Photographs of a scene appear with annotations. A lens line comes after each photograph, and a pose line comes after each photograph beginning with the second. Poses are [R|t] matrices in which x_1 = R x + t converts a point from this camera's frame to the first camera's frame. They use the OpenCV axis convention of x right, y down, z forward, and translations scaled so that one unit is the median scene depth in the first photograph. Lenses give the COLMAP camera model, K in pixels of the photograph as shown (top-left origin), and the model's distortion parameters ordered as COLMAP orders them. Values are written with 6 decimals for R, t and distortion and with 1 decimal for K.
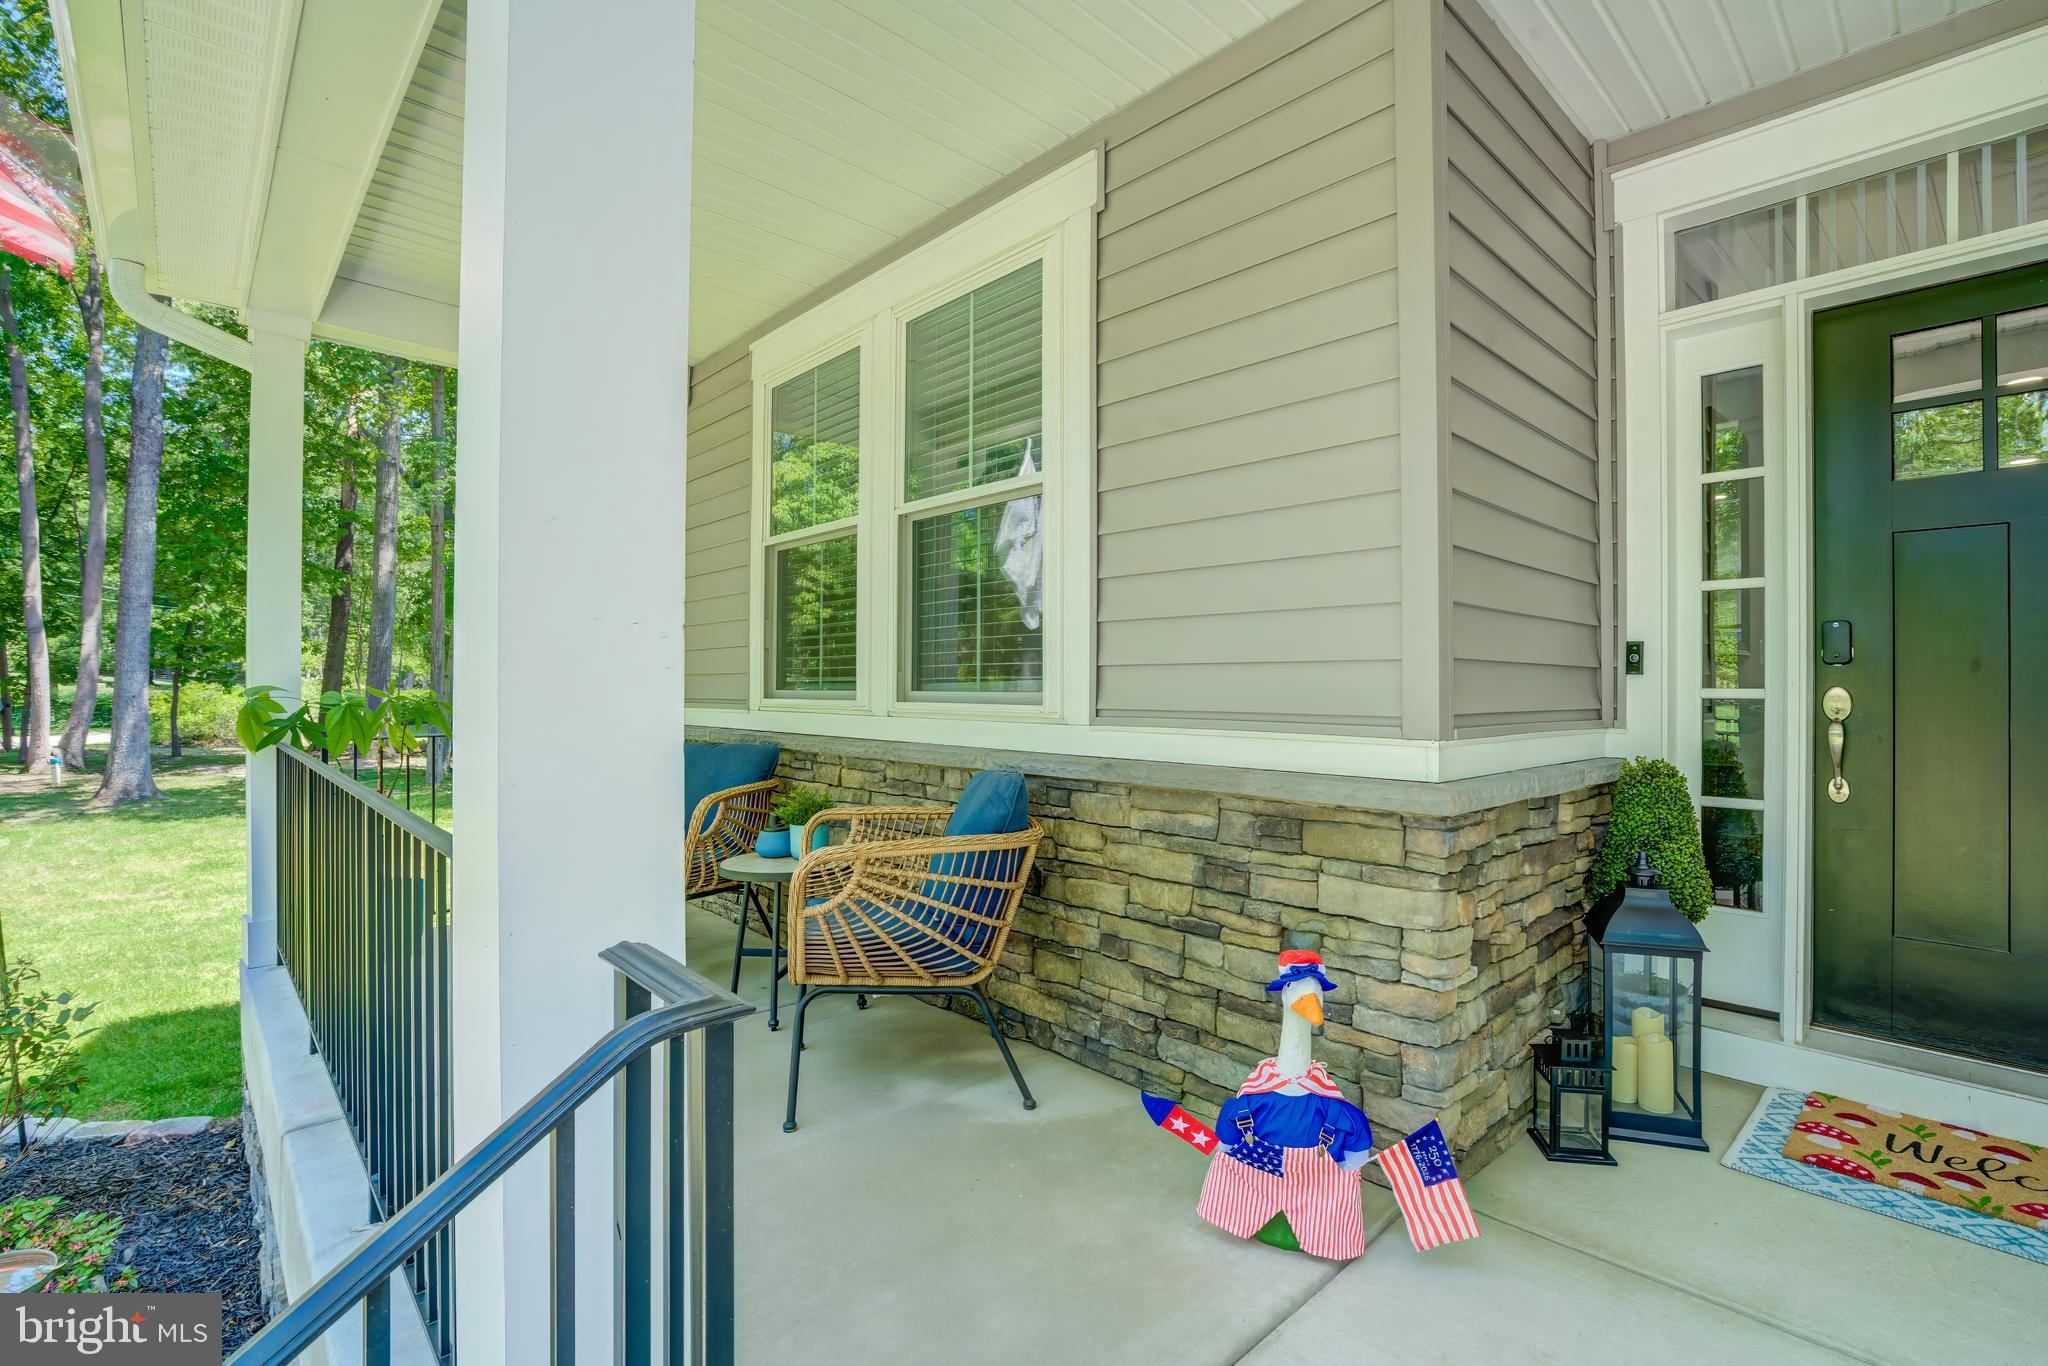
lens RADIAL K [[951.2, 0, 1011.9], [0, 951.2, 681.2], [0, 0, 1]] dist [-0.061259, 0.022492]
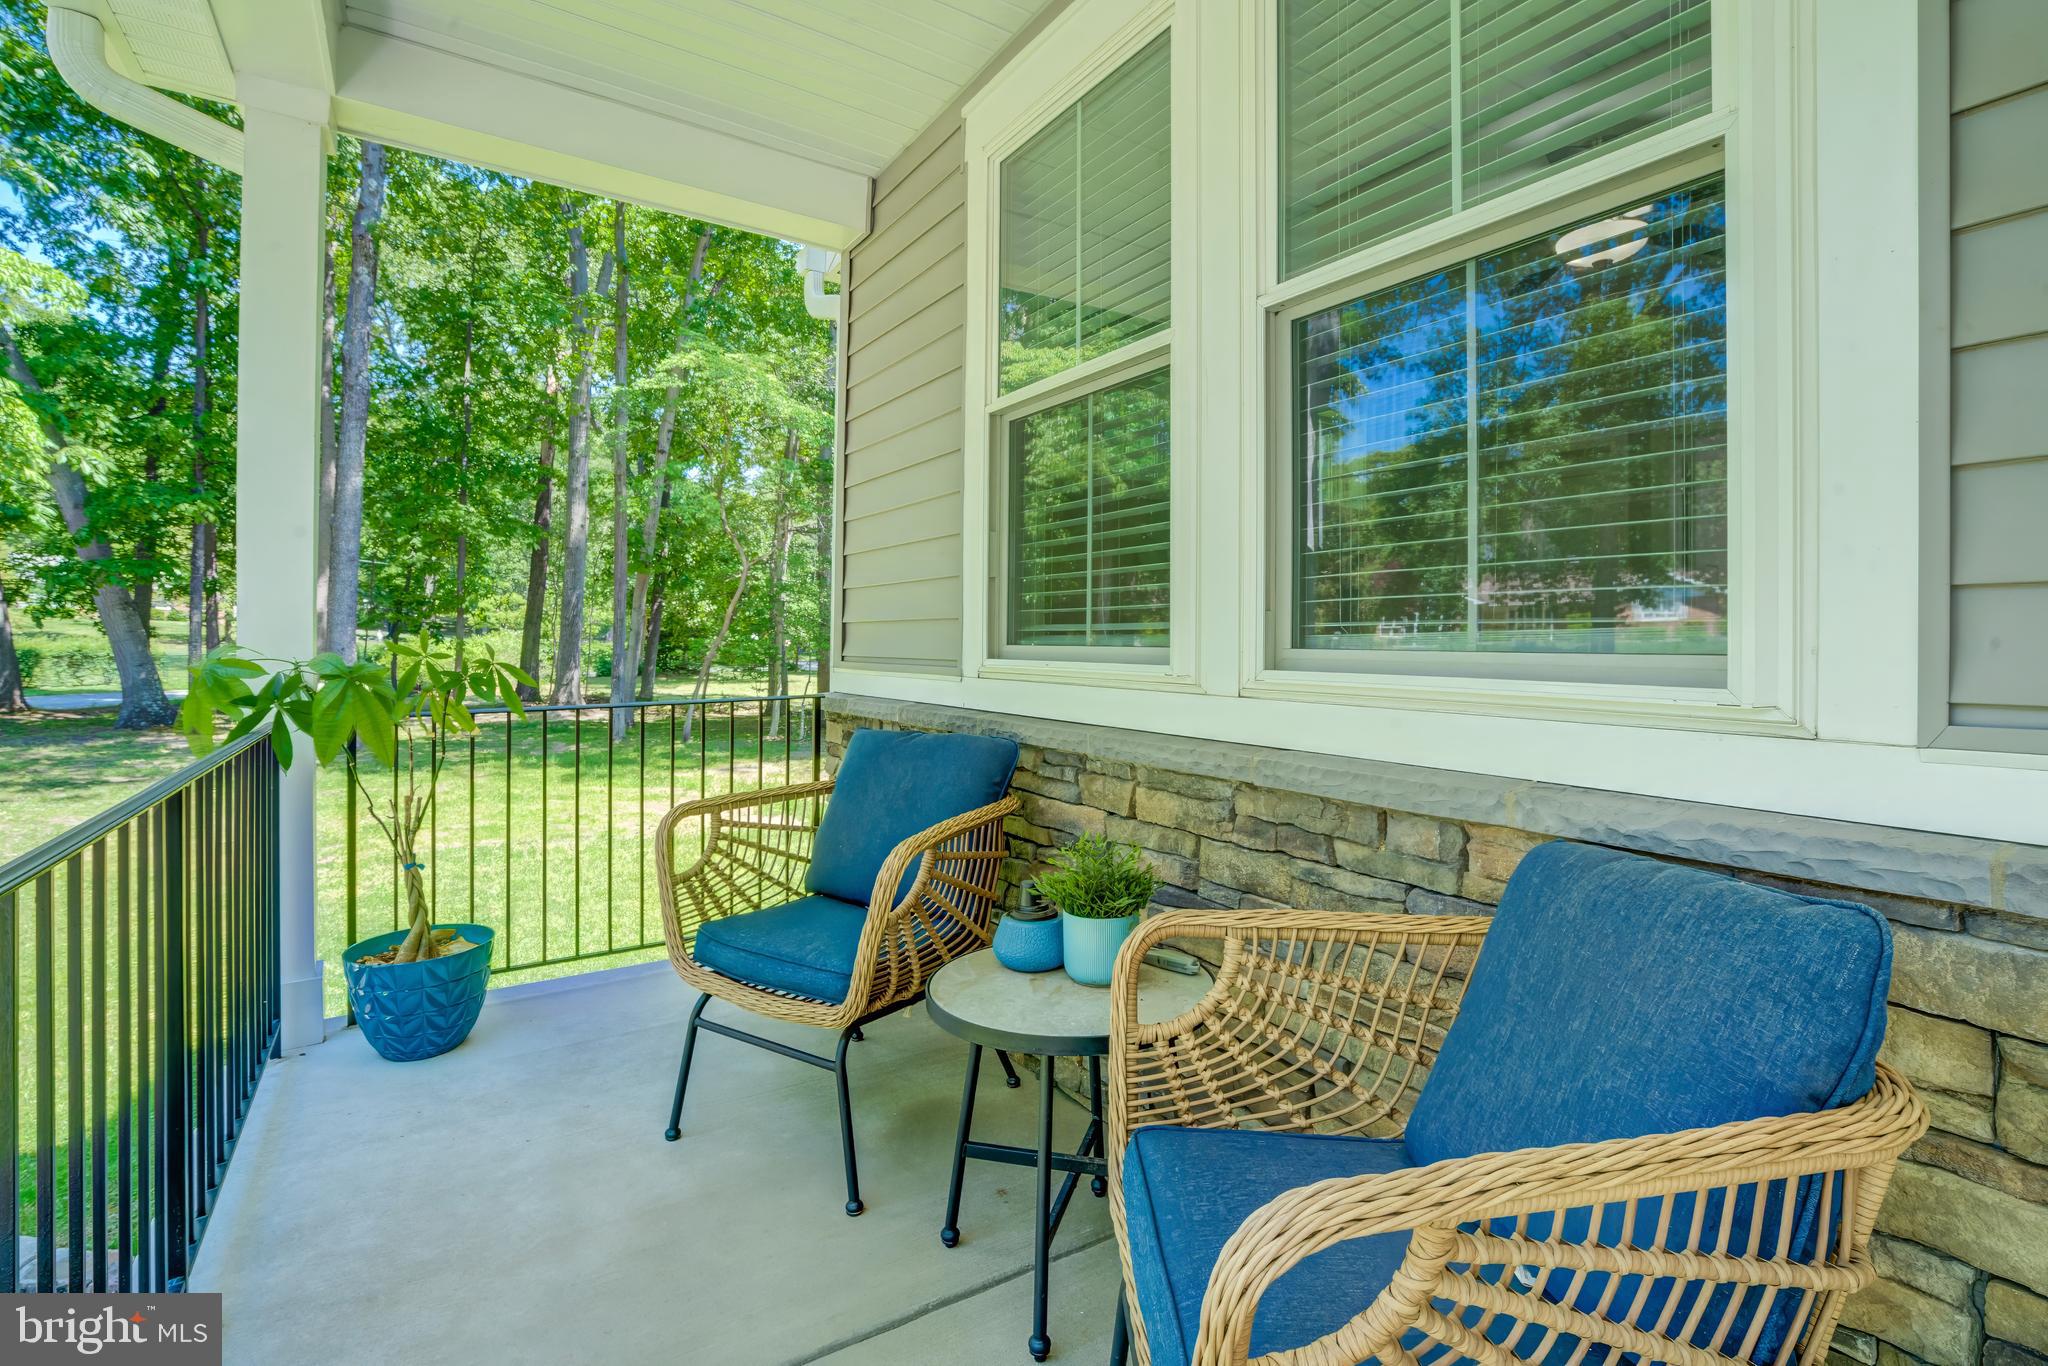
lens RADIAL K [[951.2, 0, 1011.9], [0, 951.2, 681.2], [0, 0, 1]] dist [-0.061259, 0.022492]
pose [[0.983460, 0.014752, -0.180526, -0.179845], [-0.006847, 0.998993, 0.044331, 0.006892], [0.180998, -0.042361, 0.982571, 0.525647]]
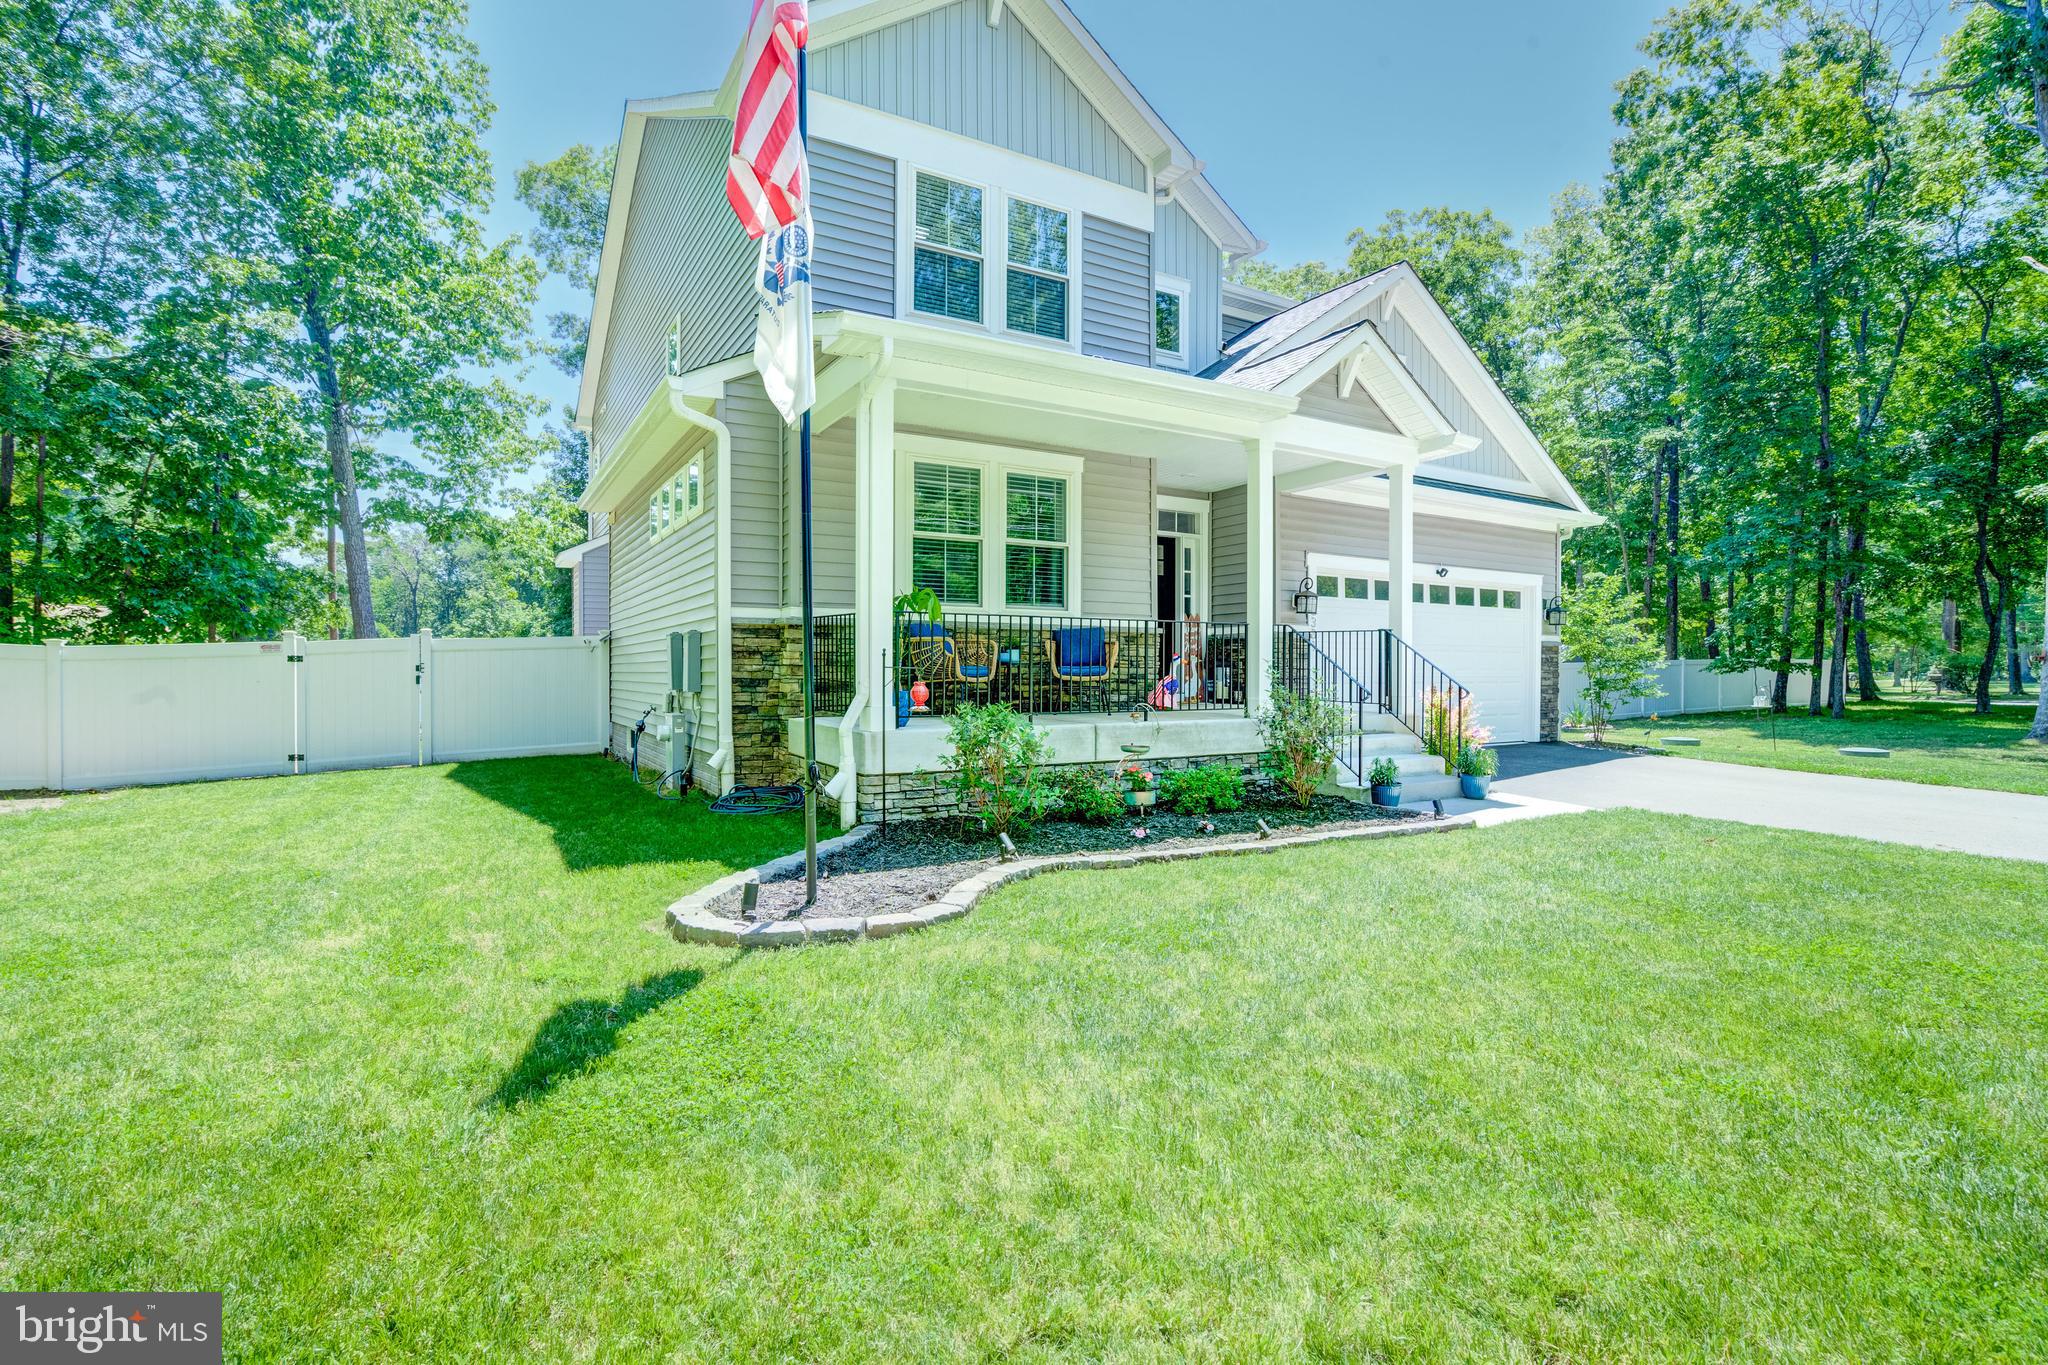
lens RADIAL K [[951.2, 0, 1011.9], [0, 951.2, 680.7], [0, 0, 1]] dist [-0.061259, 0.022492]
pose [[0.211674, -0.012109, 0.977265, -3.296712], [-0.007569, 0.999873, 0.014029, 0.226482], [-0.977311, -0.010366, 0.211556, 0.455684]]
